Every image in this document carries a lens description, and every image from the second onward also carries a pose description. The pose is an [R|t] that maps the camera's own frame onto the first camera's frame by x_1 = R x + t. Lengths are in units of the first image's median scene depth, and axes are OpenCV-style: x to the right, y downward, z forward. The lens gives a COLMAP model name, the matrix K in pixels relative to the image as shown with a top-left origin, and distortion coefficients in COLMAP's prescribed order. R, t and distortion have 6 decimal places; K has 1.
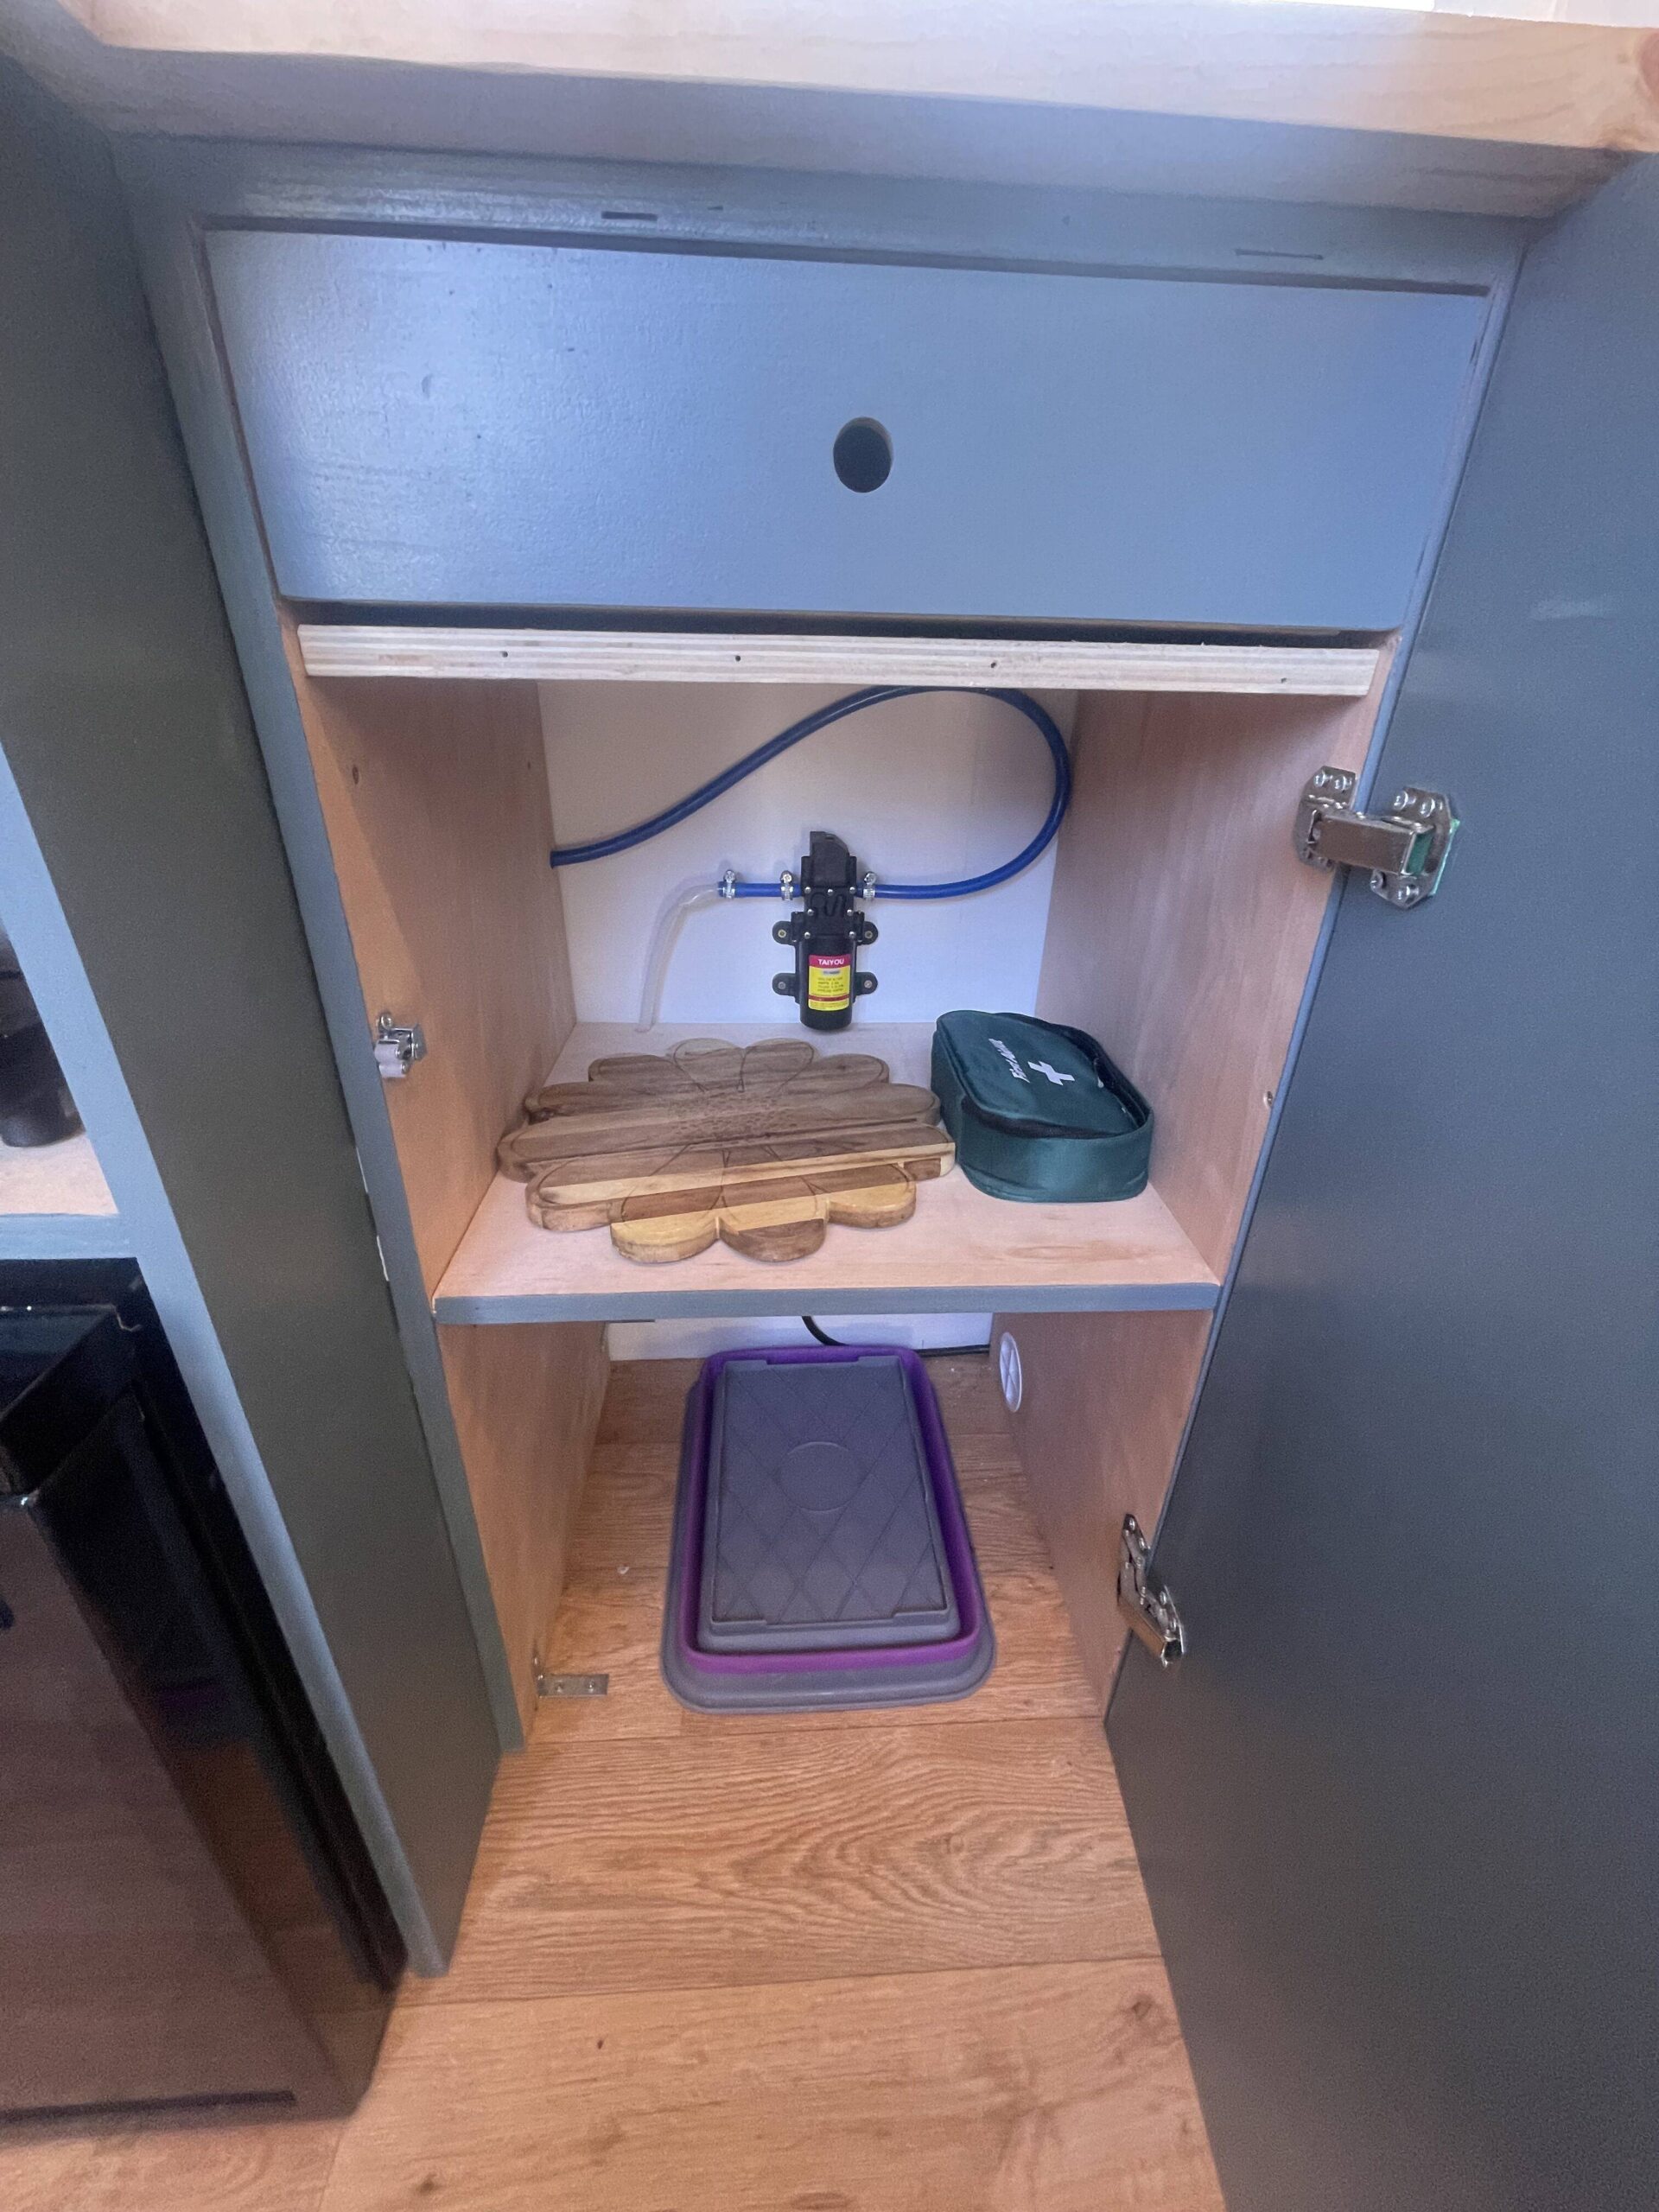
lens RADIAL K [[886.2, 0, 823.2], [0, 886.2, 1102.2], [0, 0, 1]] dist [0.001726, -0.002091]
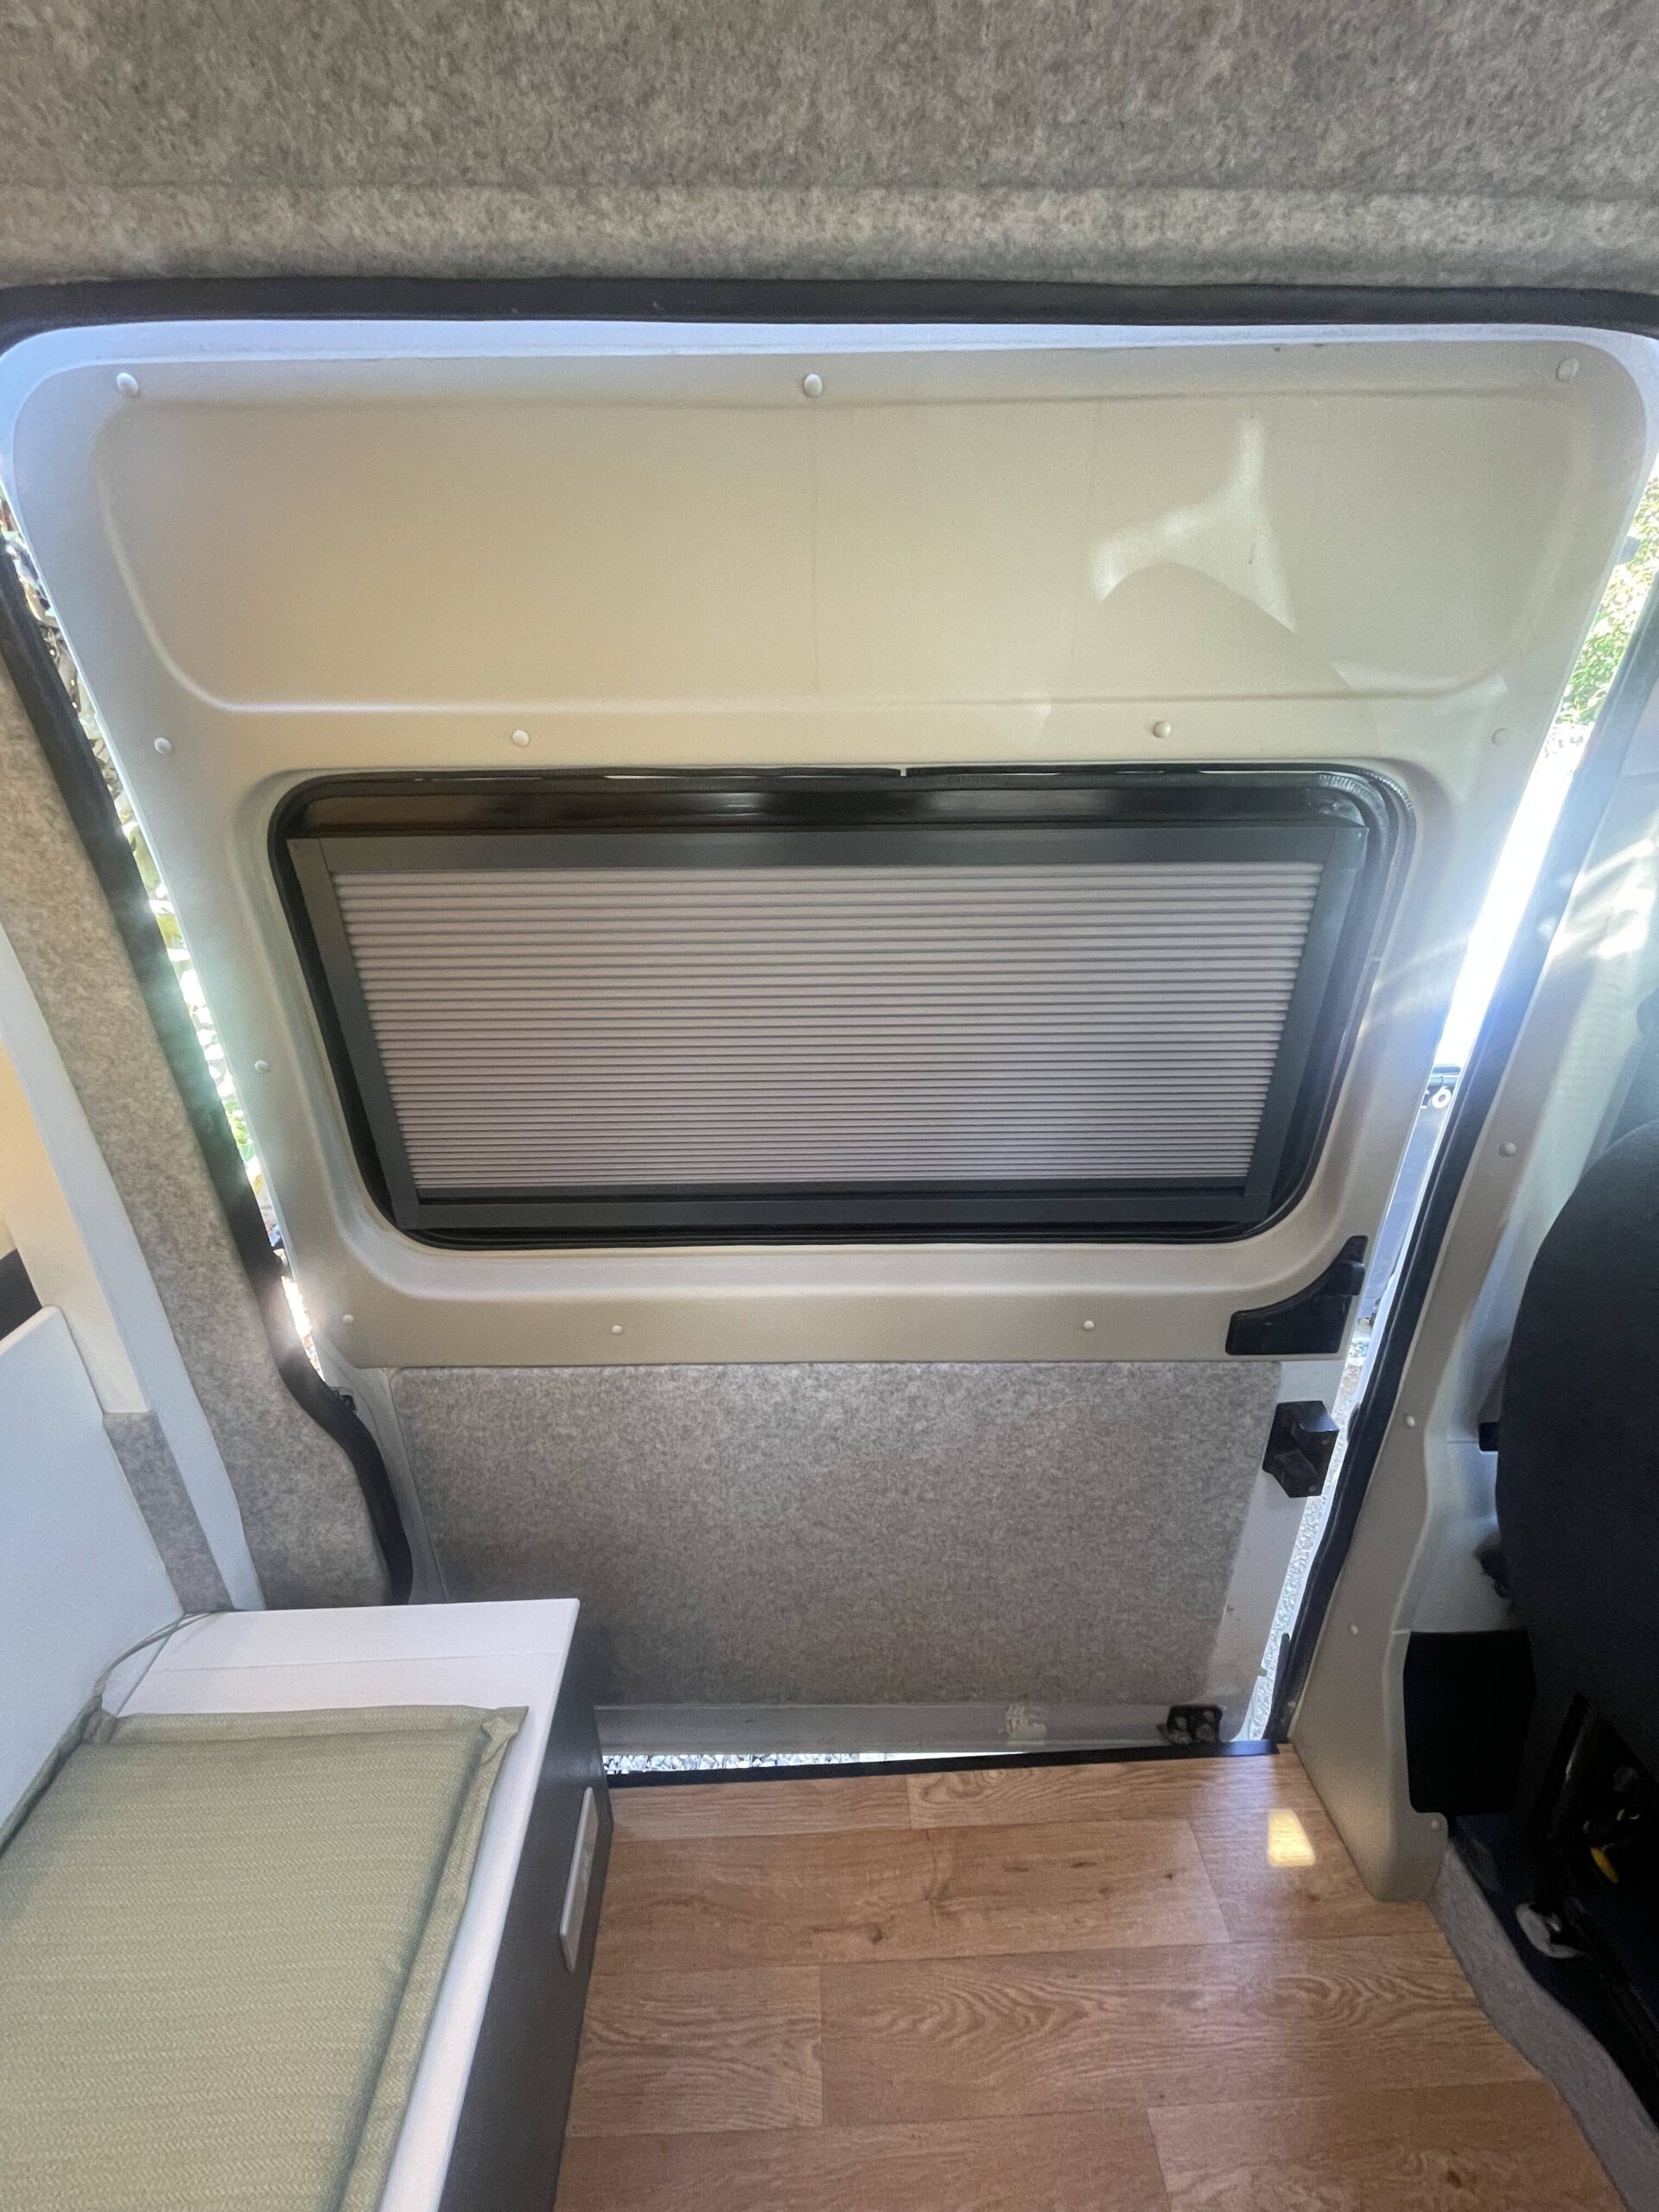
lens RADIAL K [[886.2, 0, 826.8], [0, 886.2, 1104.3], [0, 0, 1]] dist [0.001726, -0.002091]
pose [[-0.999715, -0.022737, 0.007293, 0.475158], [-0.008897, 0.638162, 0.769850, -1.784341], [-0.022158, 0.769566, -0.638183, 0.756296]]
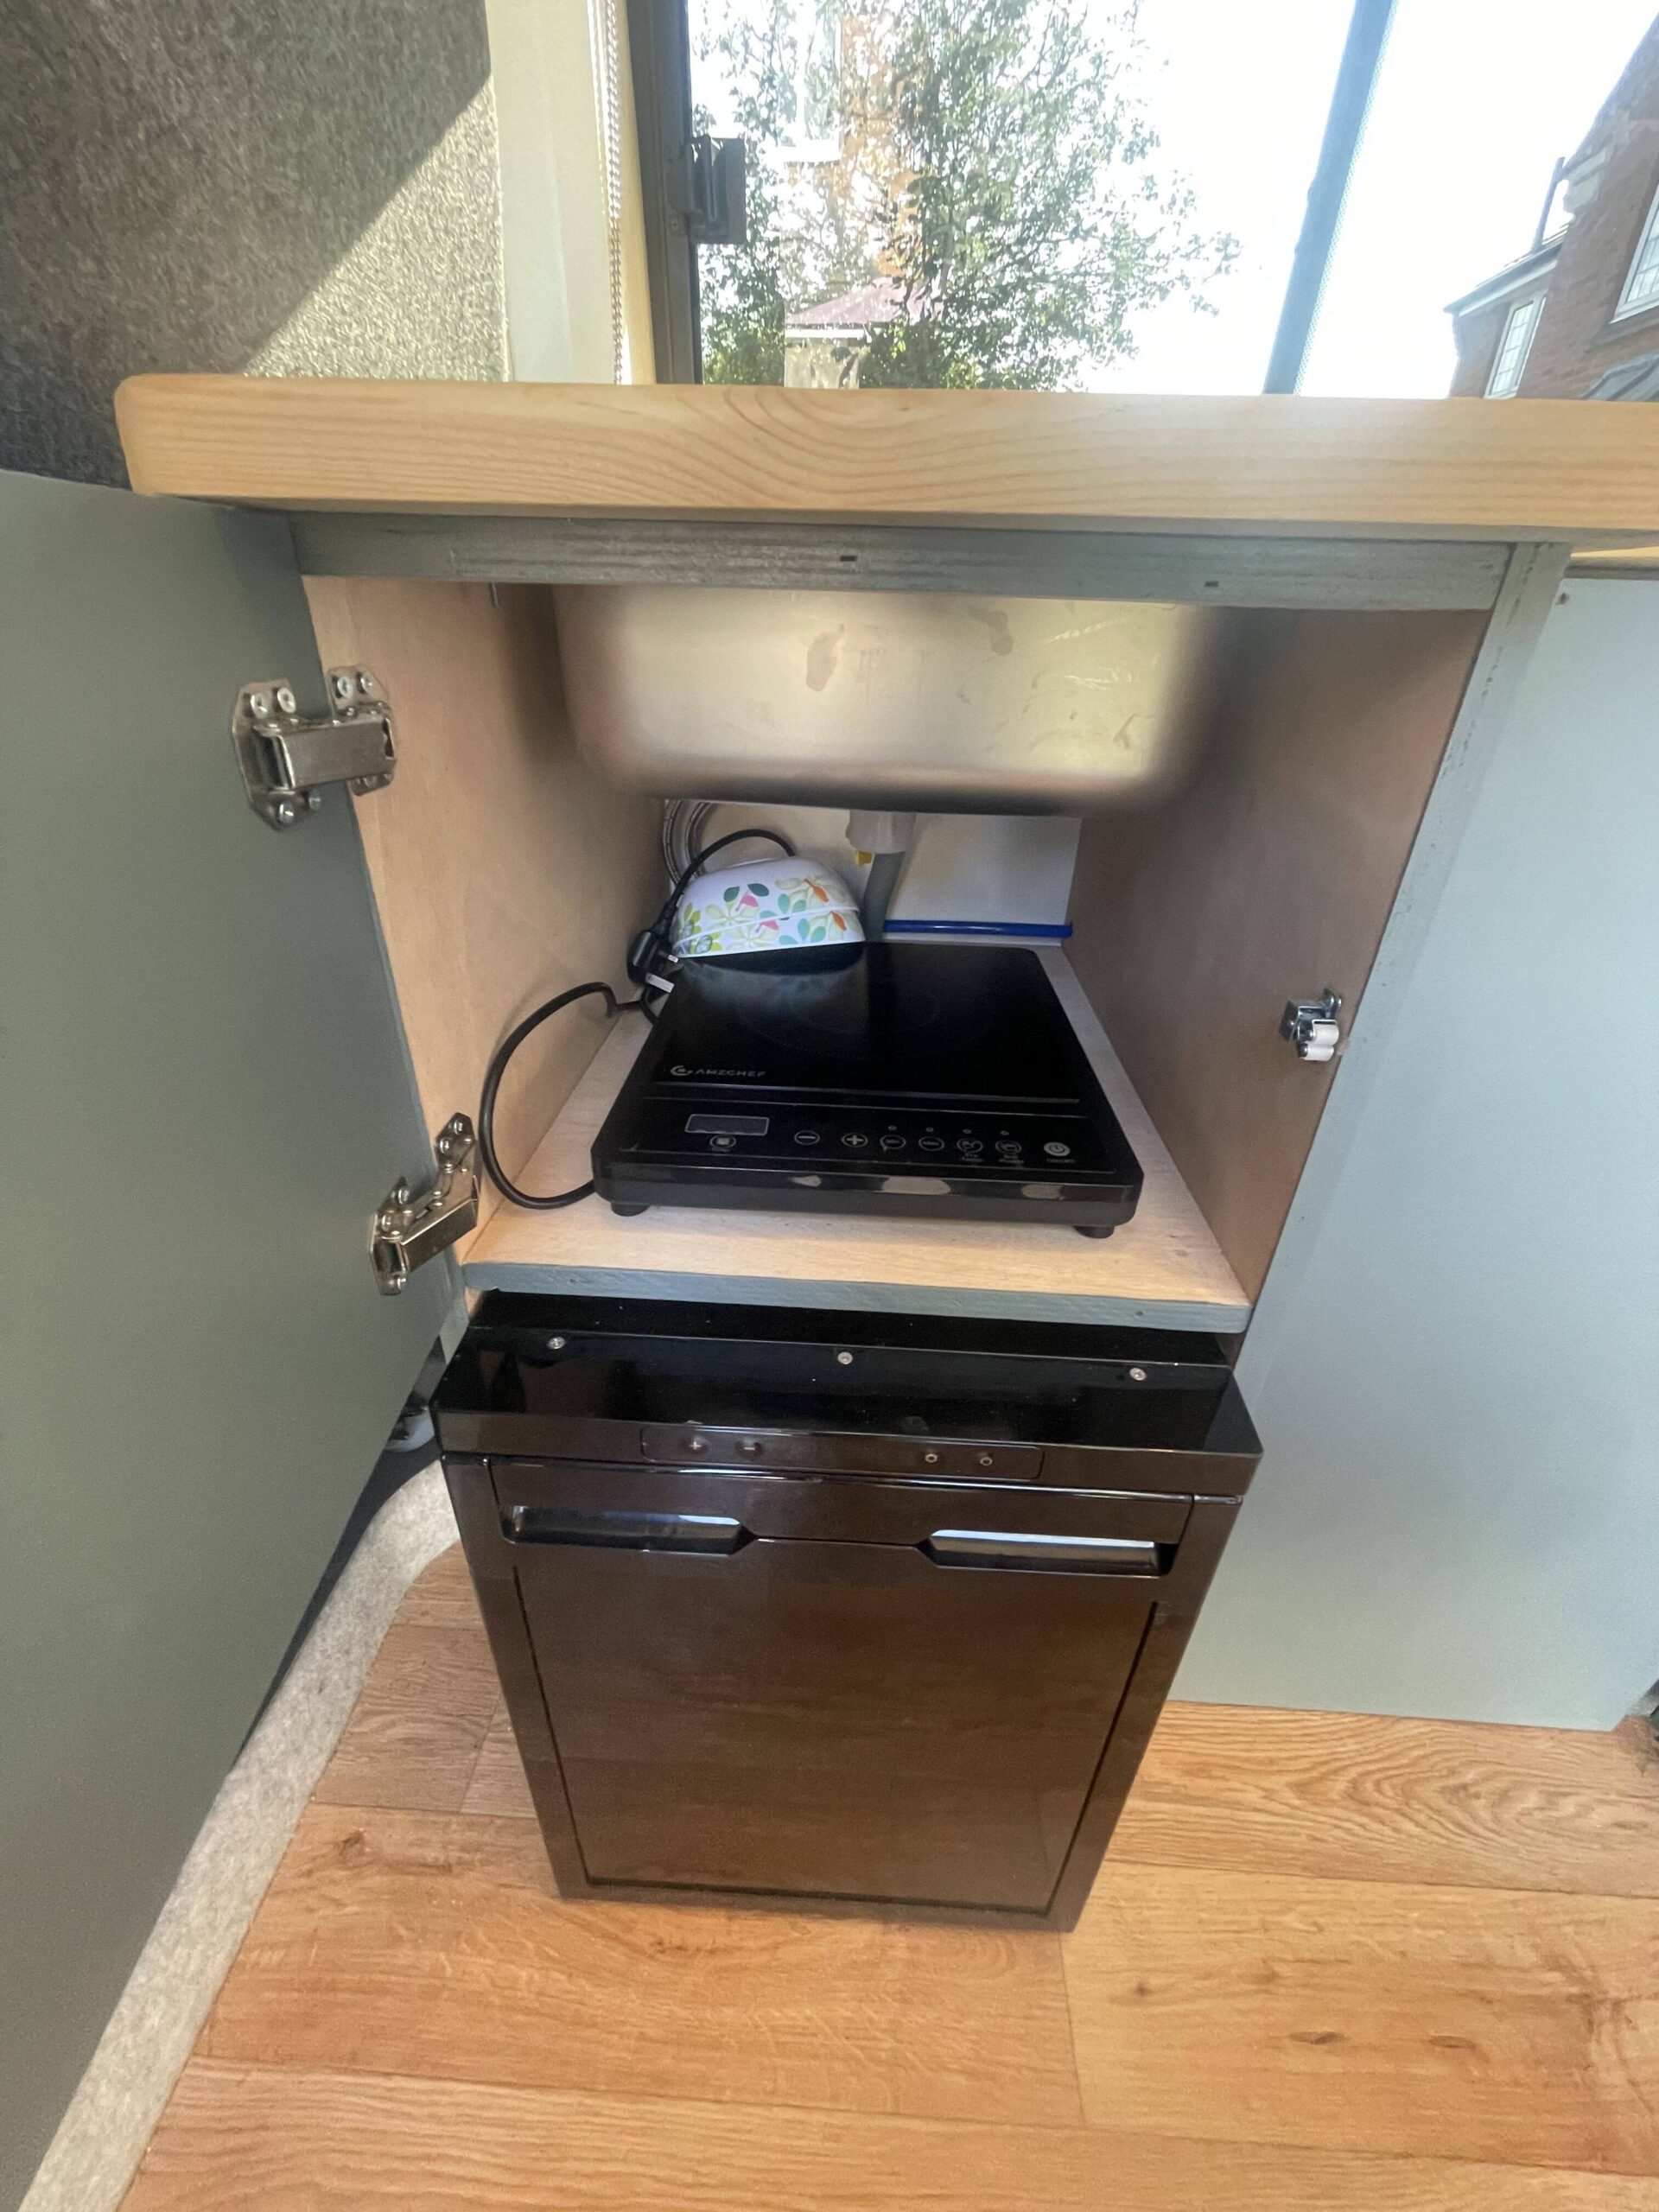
lens RADIAL K [[886.2, 0, 826.7], [0, 886.2, 1109.1], [0, 0, 1]] dist [0.001726, -0.002091]
pose [[0.994164, 0.054287, -0.093228, -0.699817], [-0.048882, 0.997042, 0.059310, -0.125057], [0.096172, -0.054407, 0.993877, -0.244745]]
